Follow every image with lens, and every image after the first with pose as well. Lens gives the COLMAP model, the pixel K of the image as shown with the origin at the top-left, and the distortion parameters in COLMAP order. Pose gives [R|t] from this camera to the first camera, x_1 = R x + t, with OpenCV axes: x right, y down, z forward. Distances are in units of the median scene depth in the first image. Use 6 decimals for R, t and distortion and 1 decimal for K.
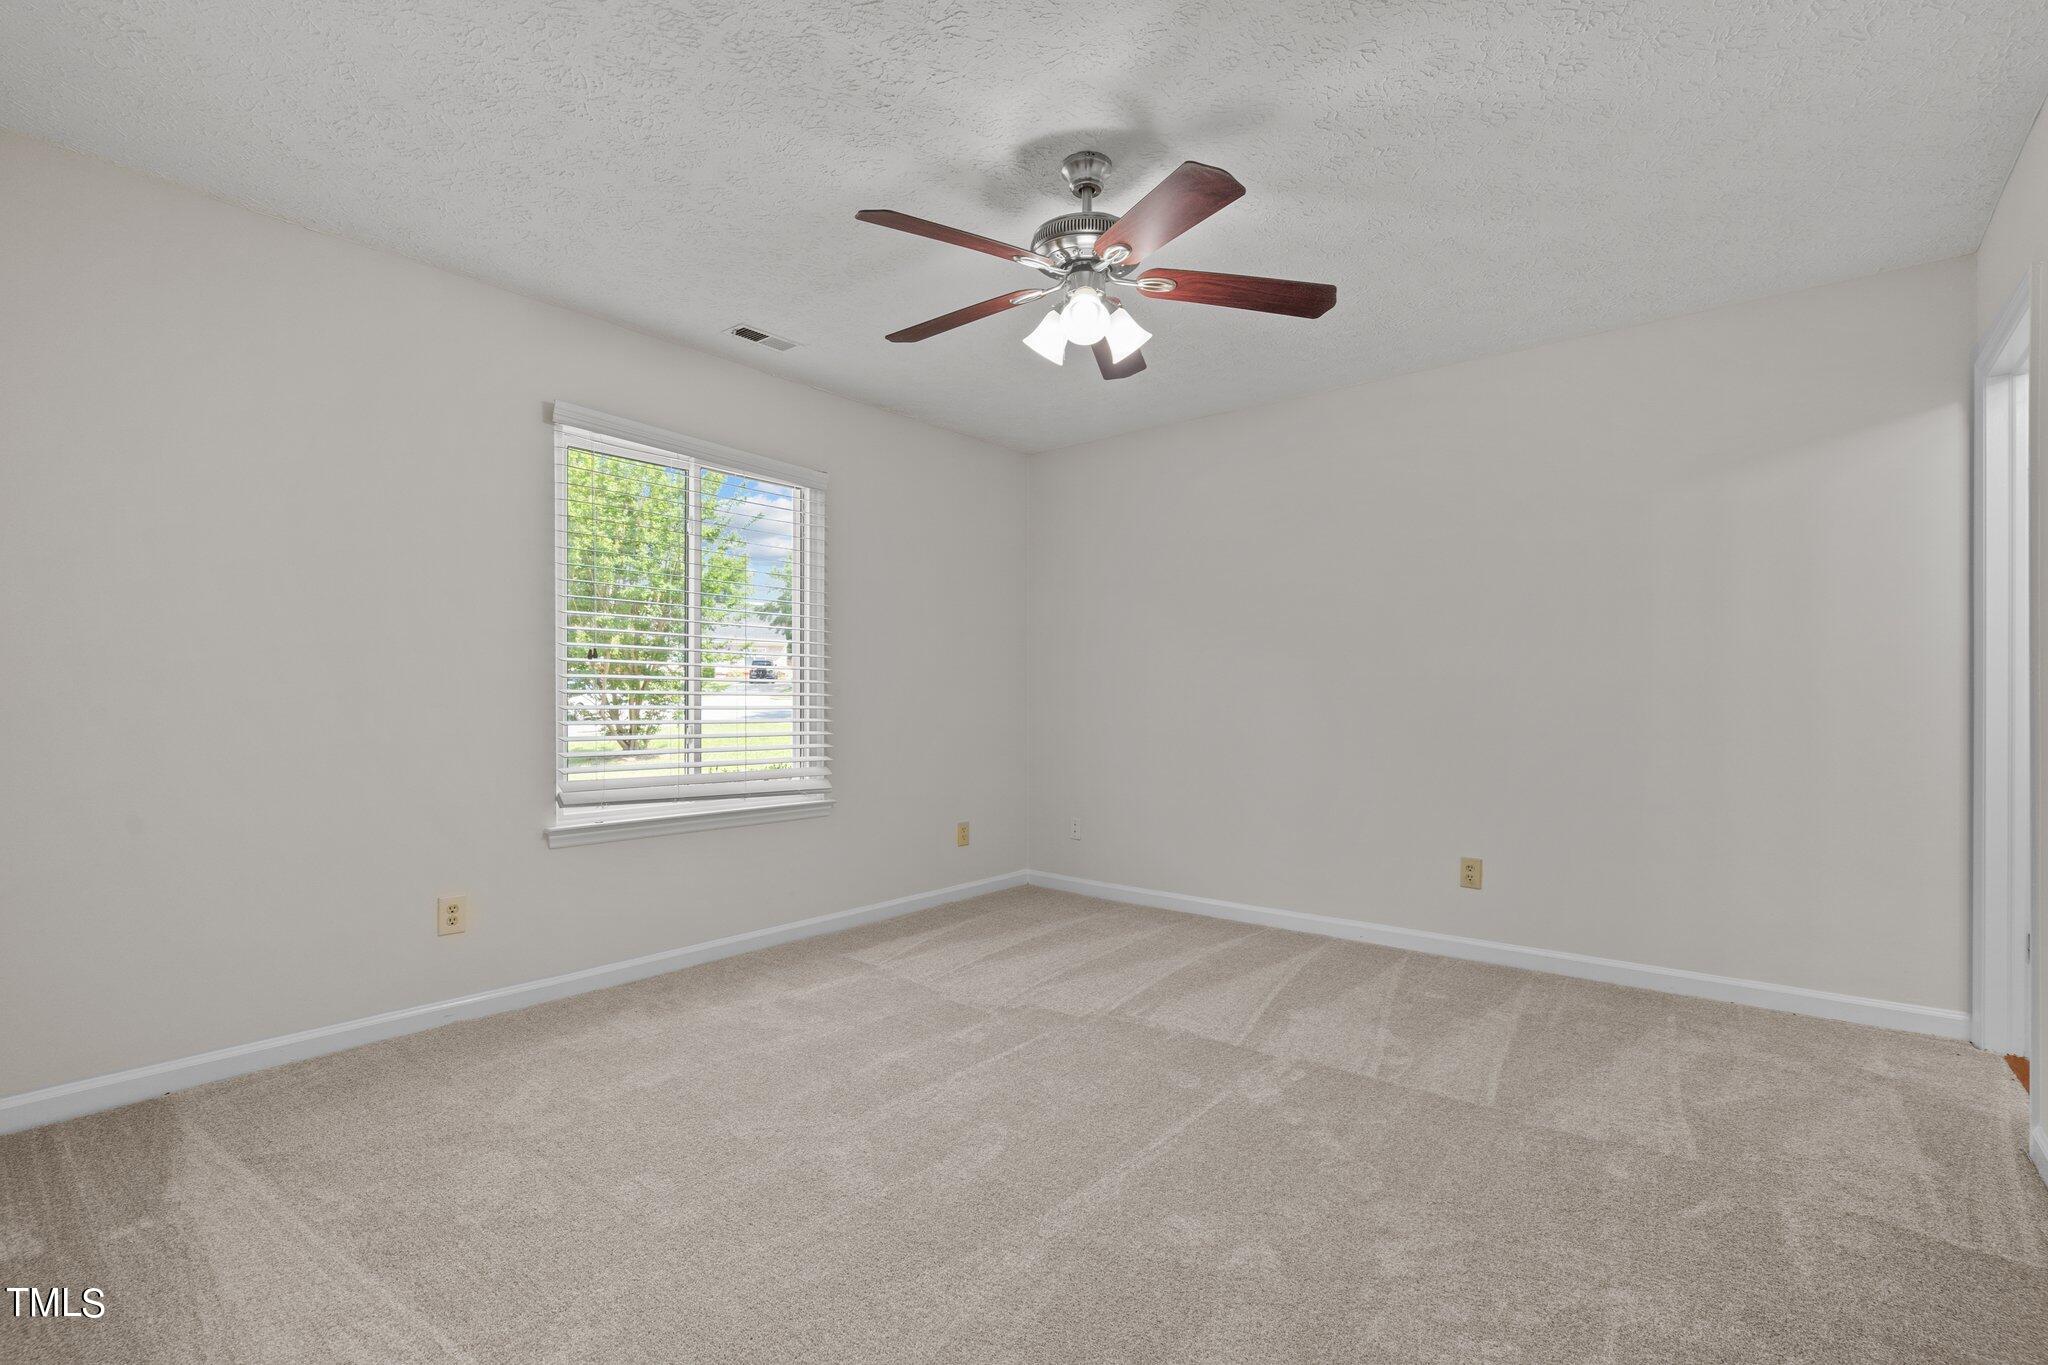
lens RADIAL K [[928.5, 0, 1024.4], [0, 928.5, 692.0], [0, 0, 1]] dist [-0.006936, 0.002680]
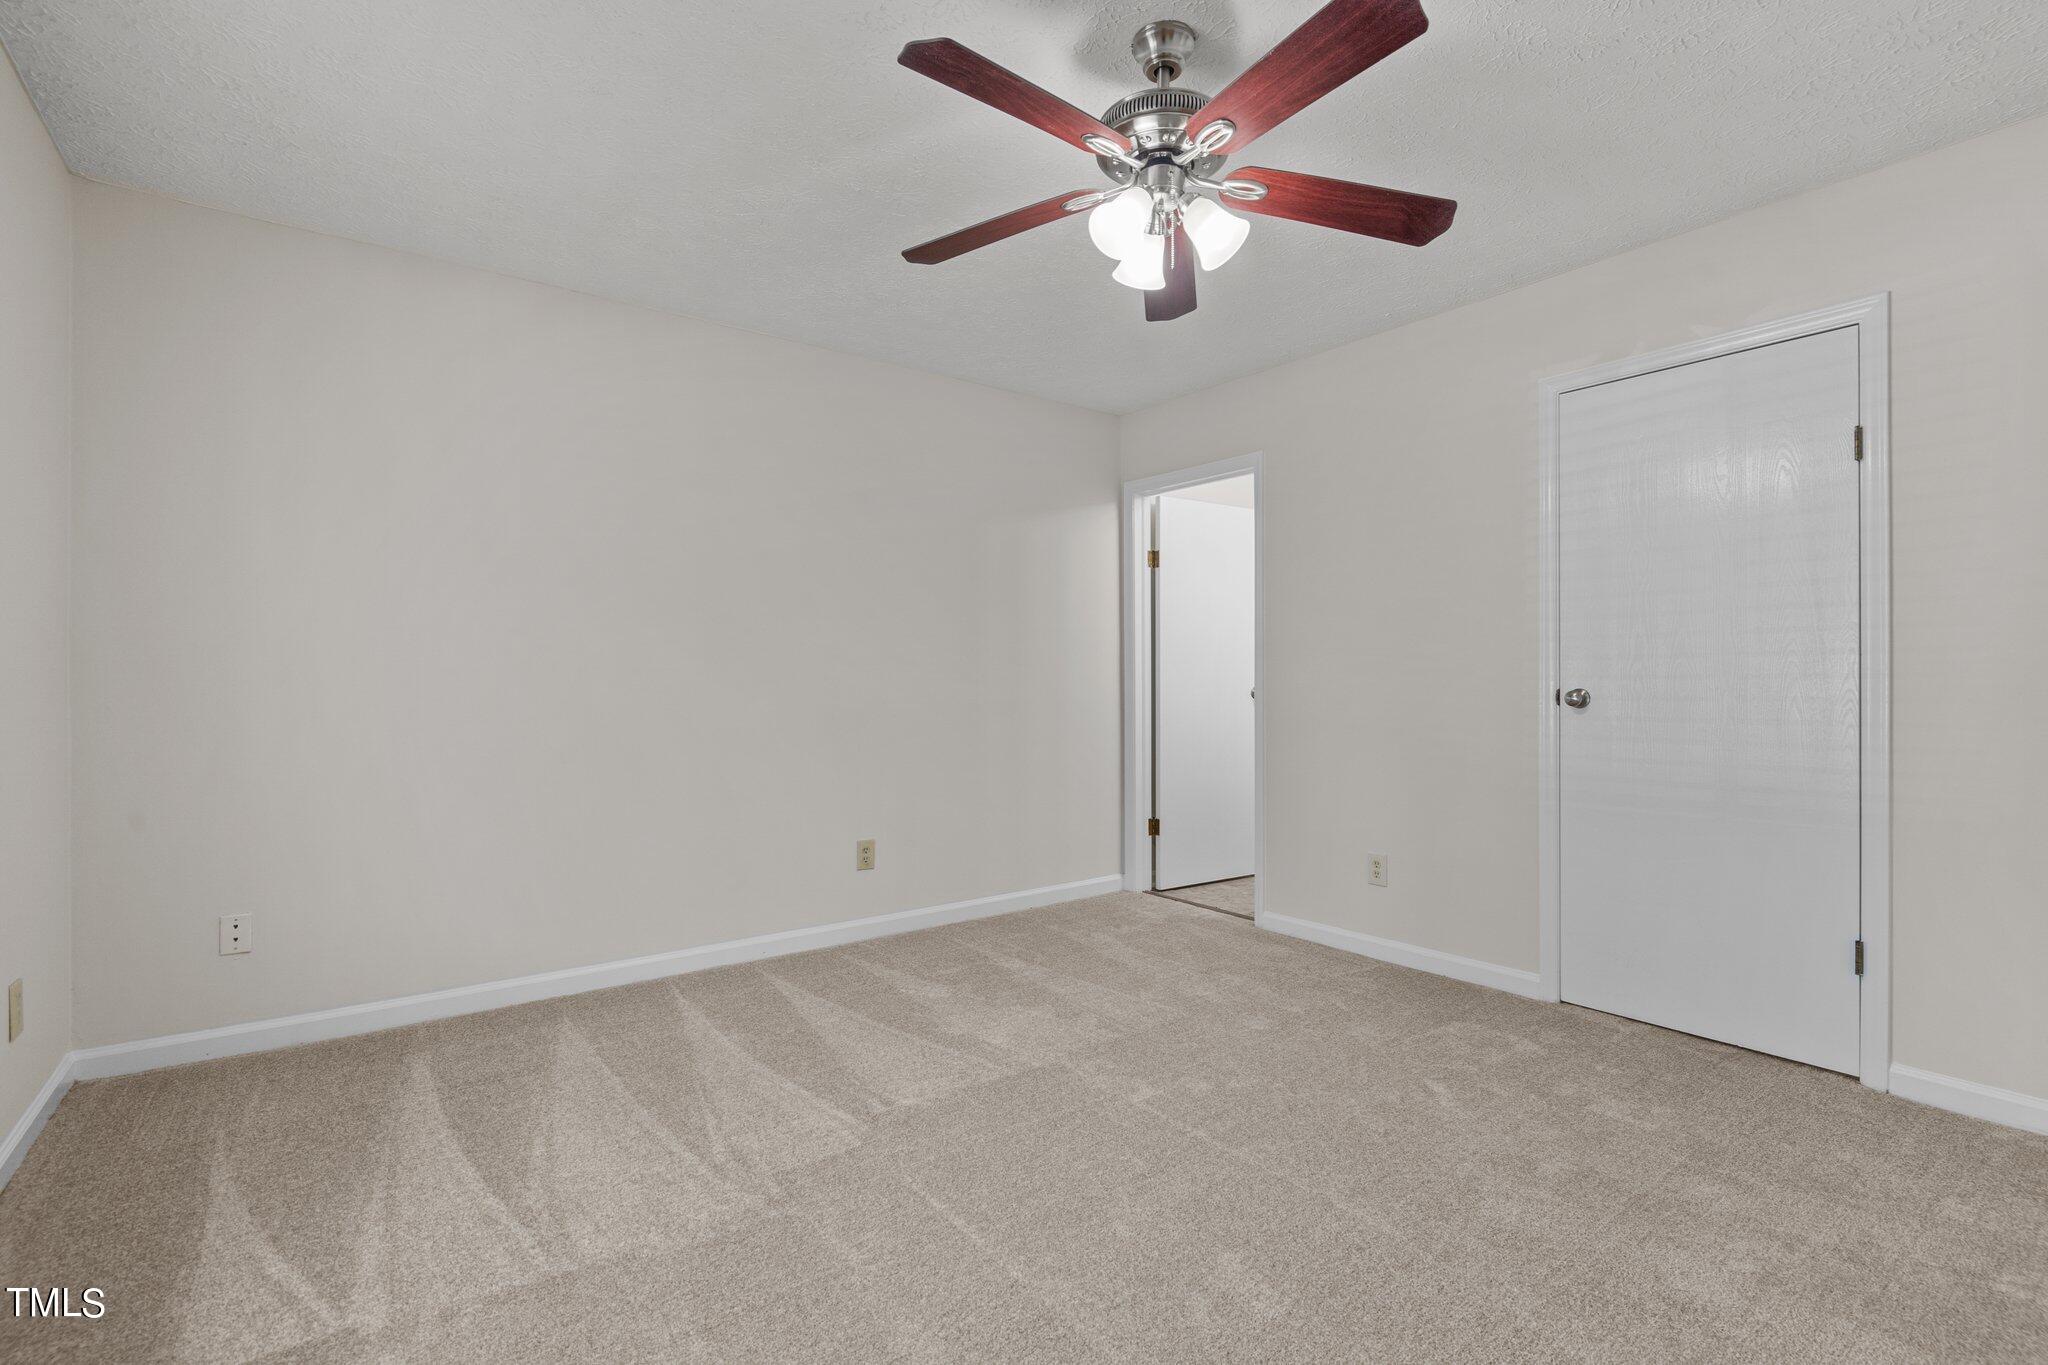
lens RADIAL K [[928.5, 0, 1025.3], [0, 928.5, 684.7], [0, 0, 1]] dist [-0.006936, 0.002680]
pose [[0.224726, -0.000397, 0.974422, -0.526669], [-0.004585, 0.999988, 0.001464, 0.004741], [-0.974411, -0.004796, 0.224721, 0.654432]]
